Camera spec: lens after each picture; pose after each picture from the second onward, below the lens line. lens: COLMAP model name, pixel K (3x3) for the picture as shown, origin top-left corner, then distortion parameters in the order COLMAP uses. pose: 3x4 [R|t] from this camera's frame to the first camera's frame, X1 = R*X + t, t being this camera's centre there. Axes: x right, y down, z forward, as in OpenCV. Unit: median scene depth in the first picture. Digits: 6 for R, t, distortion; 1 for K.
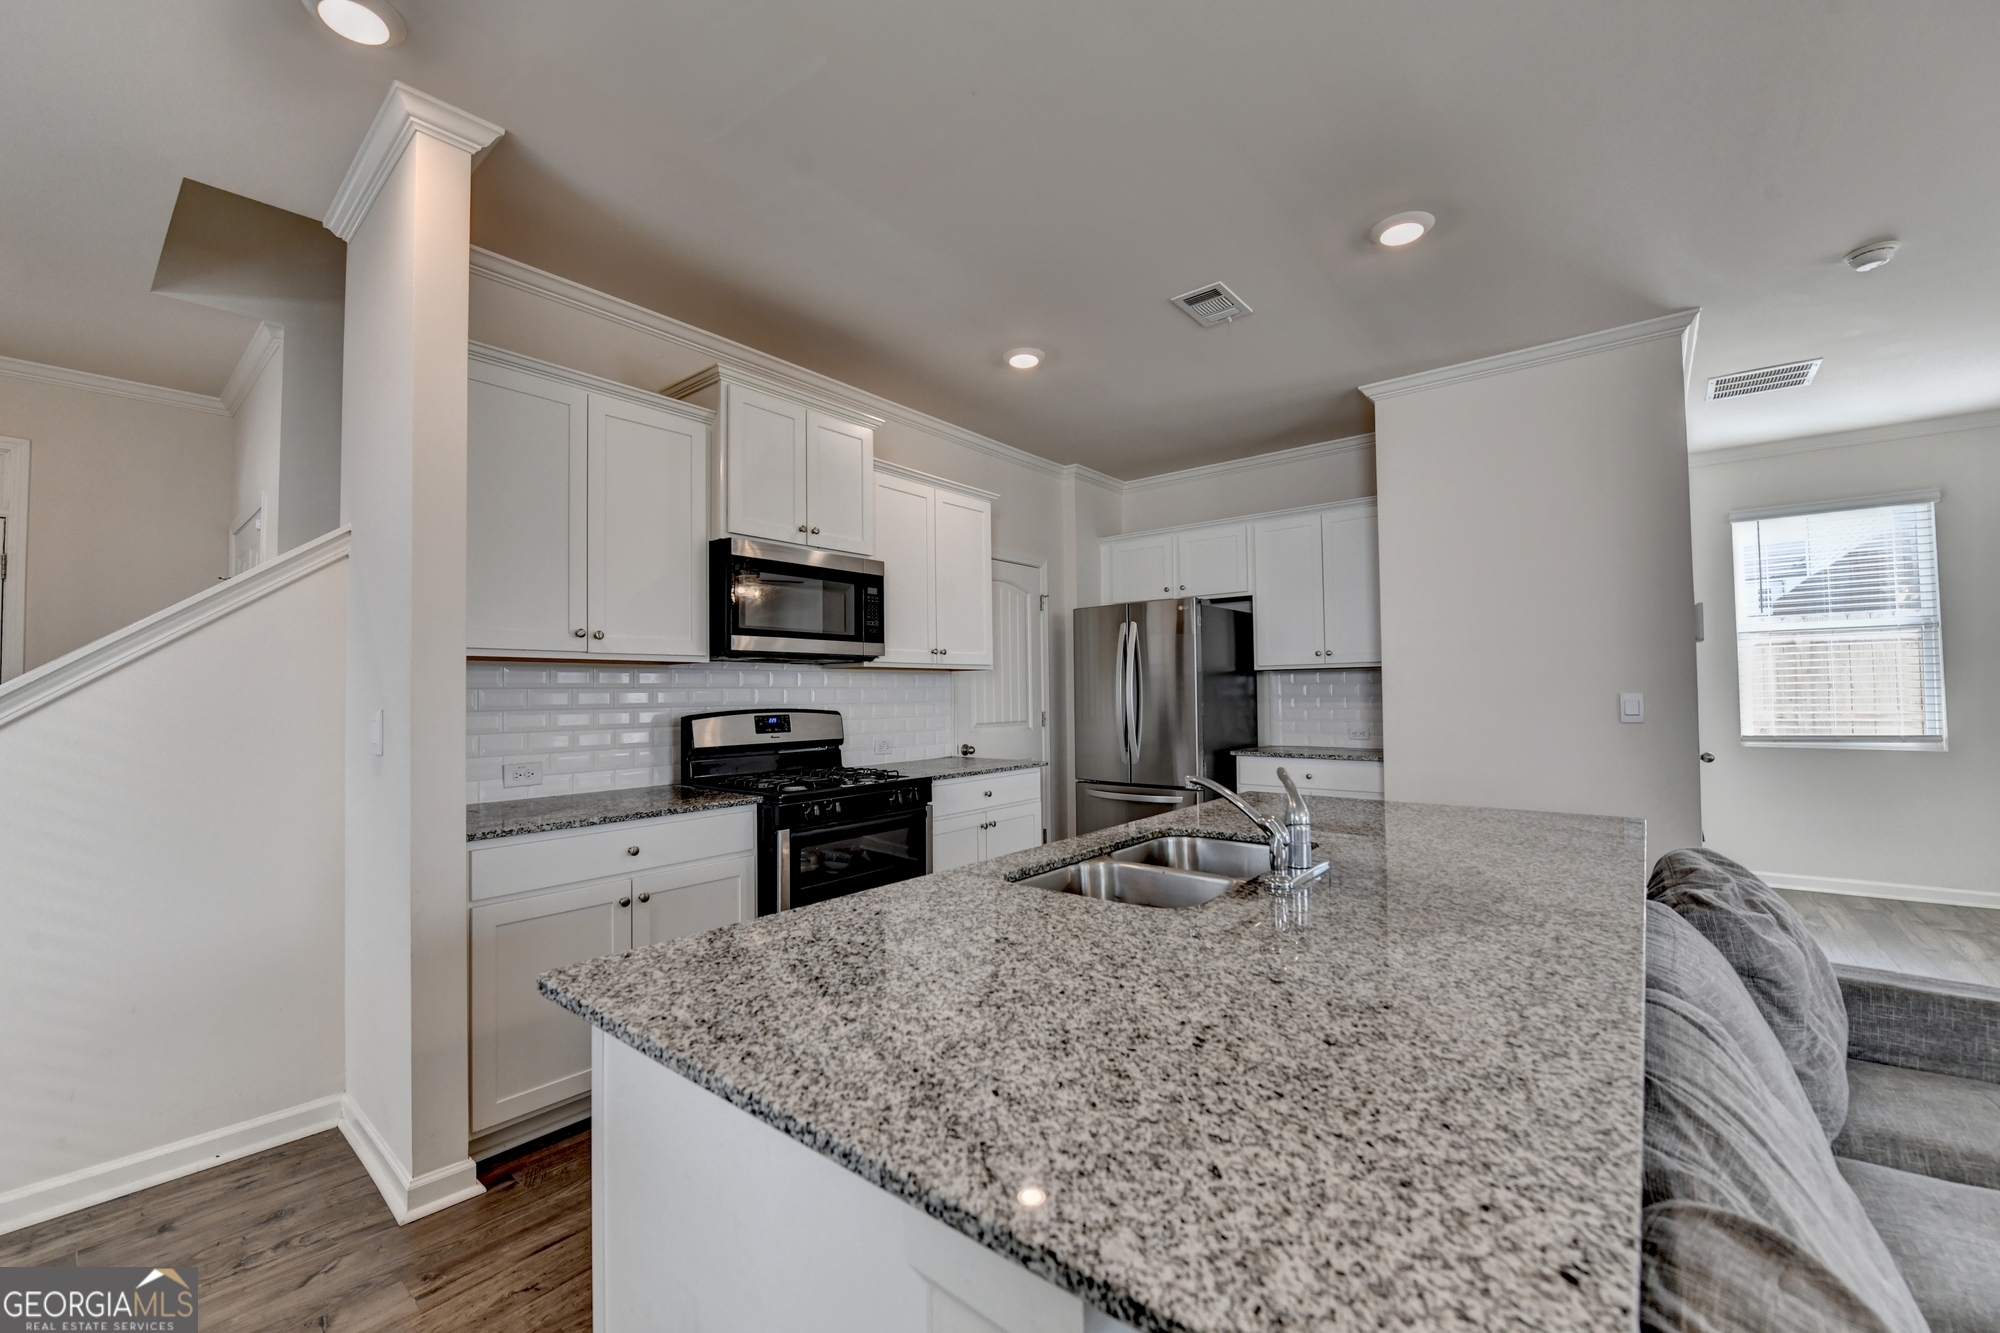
lens RADIAL K [[814.5, 0, 965.2], [0, 814.5, 689.6], [0, 0, 1]] dist [-0.016383, -0.002775]
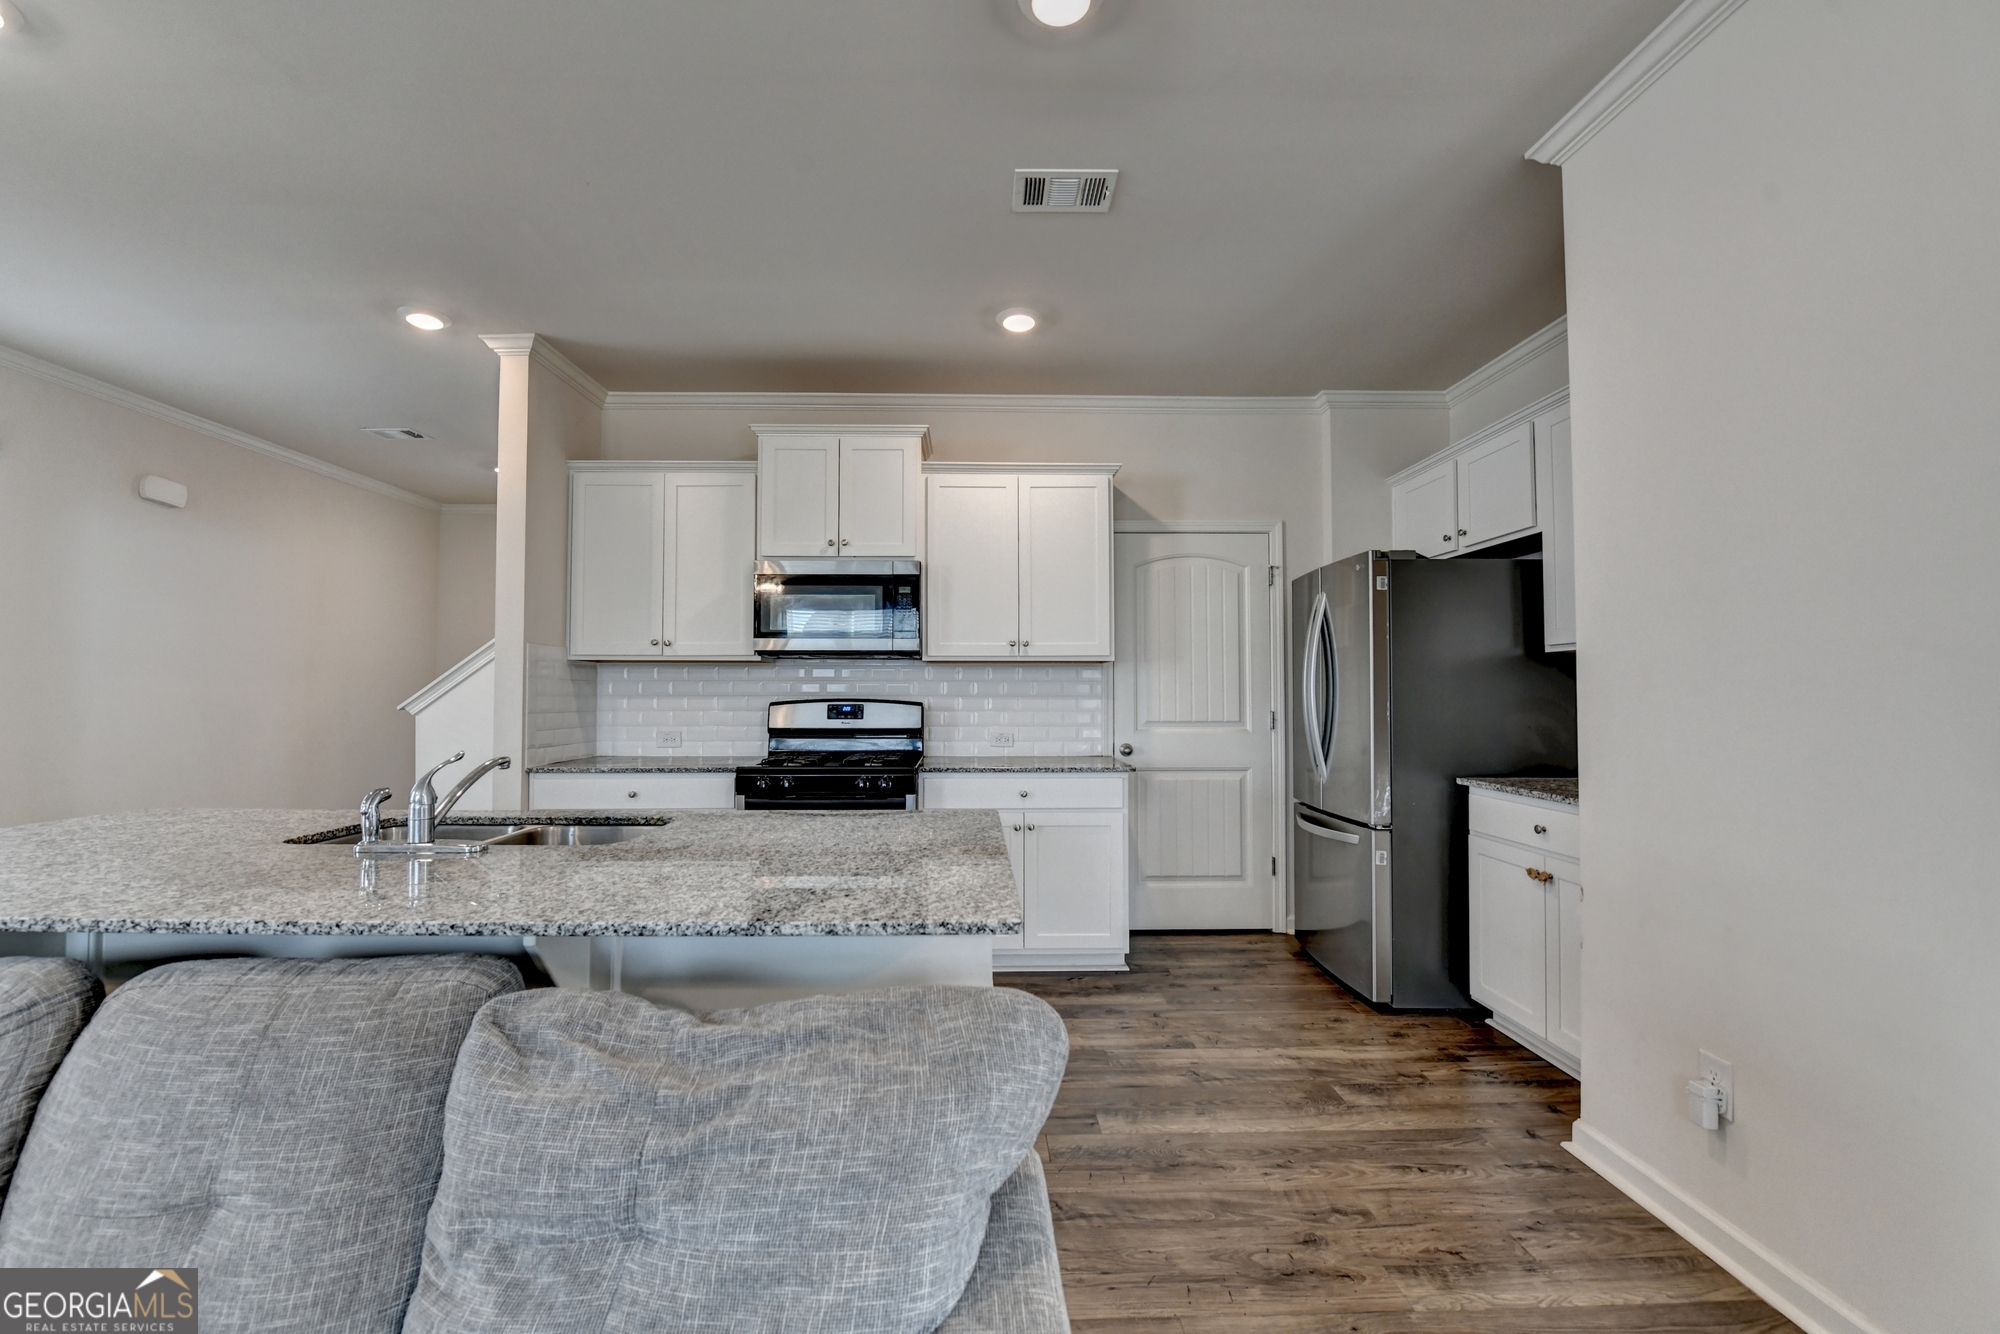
lens RADIAL K [[802.9, 0, 992.0], [0, 802.9, 686.7], [0, 0, 1]] dist [-0.013998, -0.002870]
pose [[0.649350, 0.010093, -0.760423, 0.758097], [-0.004604, 0.999946, 0.009340, -0.005018], [0.760476, -0.002564, 0.649361, 0.402745]]
